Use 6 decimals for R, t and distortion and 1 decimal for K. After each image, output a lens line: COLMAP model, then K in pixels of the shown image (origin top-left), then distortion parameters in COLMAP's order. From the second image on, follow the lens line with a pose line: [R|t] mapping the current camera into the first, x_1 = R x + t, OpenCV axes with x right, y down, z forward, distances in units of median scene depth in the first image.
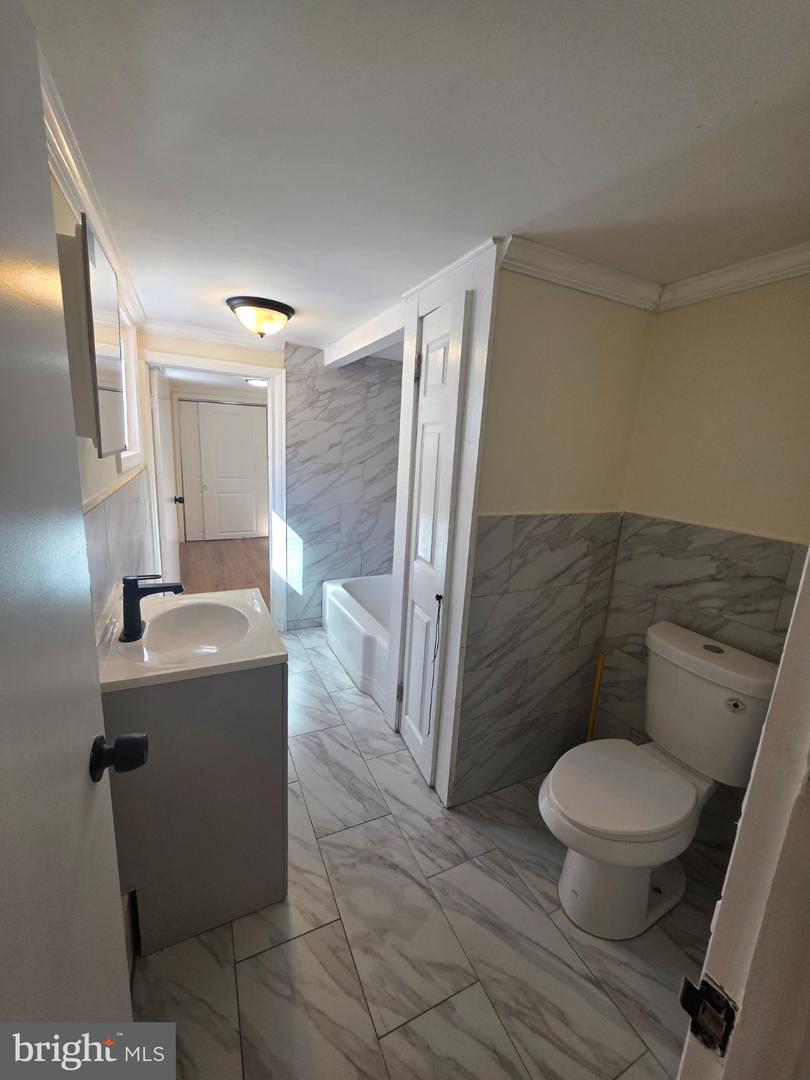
lens RADIAL K [[431.1, 0, 407.2], [0, 431.1, 538.9], [0, 0, 1]] dist [-0.000395, 0.000121]
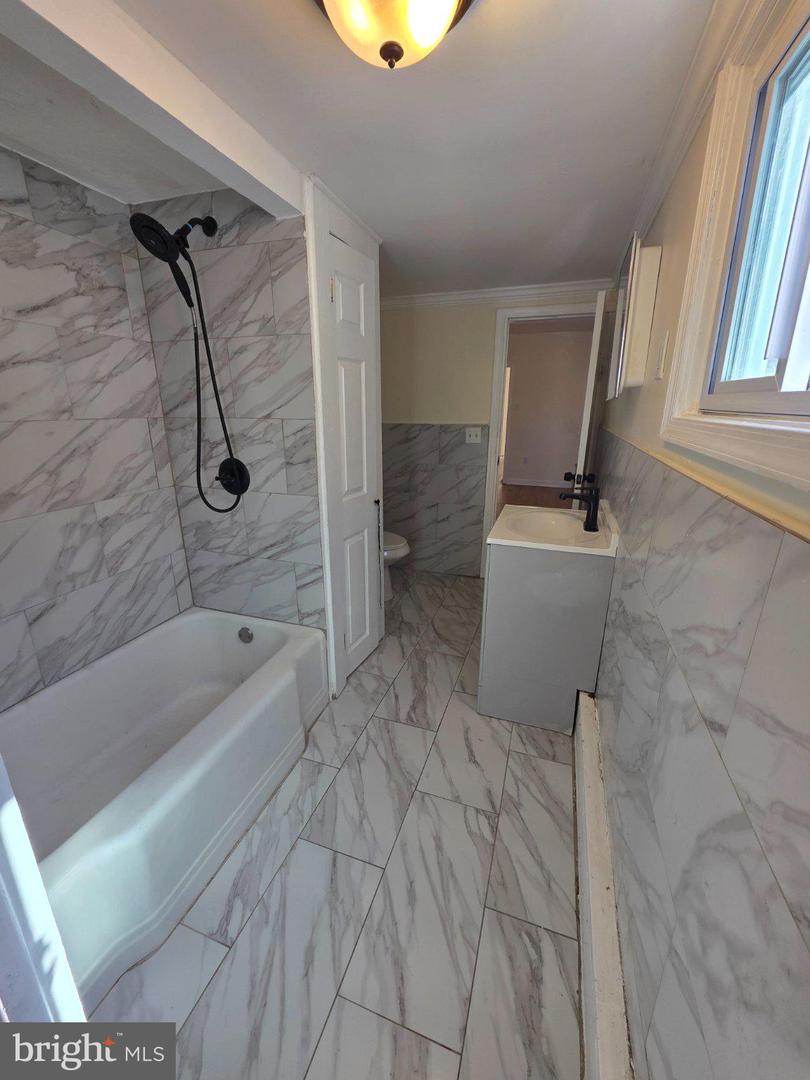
lens RADIAL K [[431.1, 0, 407.2], [0, 431.1, 538.9], [0, 0, 1]] dist [-0.000395, 0.000121]
pose [[-0.704647, -0.268906, 0.656629, -0.755284], [0.104627, 0.875913, 0.470988, -0.320280], [-0.701801, 0.400581, -0.589075, 1.492687]]
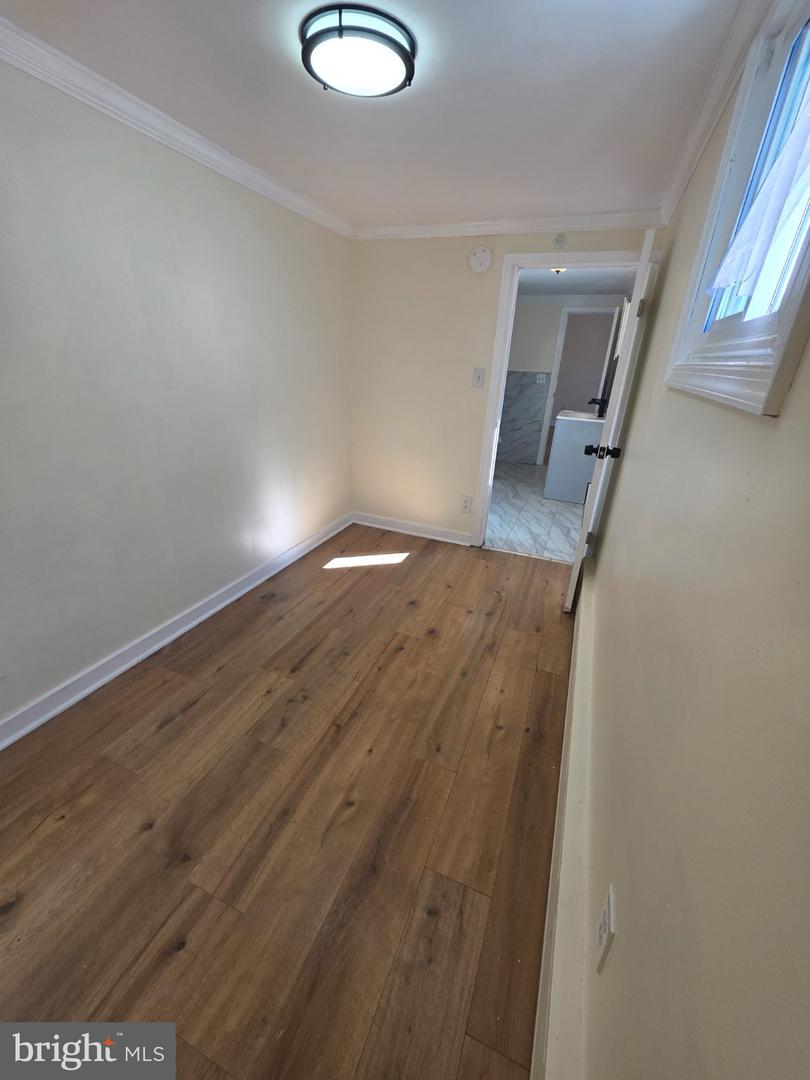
lens RADIAL K [[431.1, 0, 407.2], [0, 431.1, 538.9], [0, 0, 1]] dist [-0.000395, 0.000121]
pose [[-0.658275, -0.366342, 0.657622, -1.436101], [0.081641, 0.833698, 0.546152, -0.615005], [-0.748337, 0.413207, -0.518895, 2.776084]]
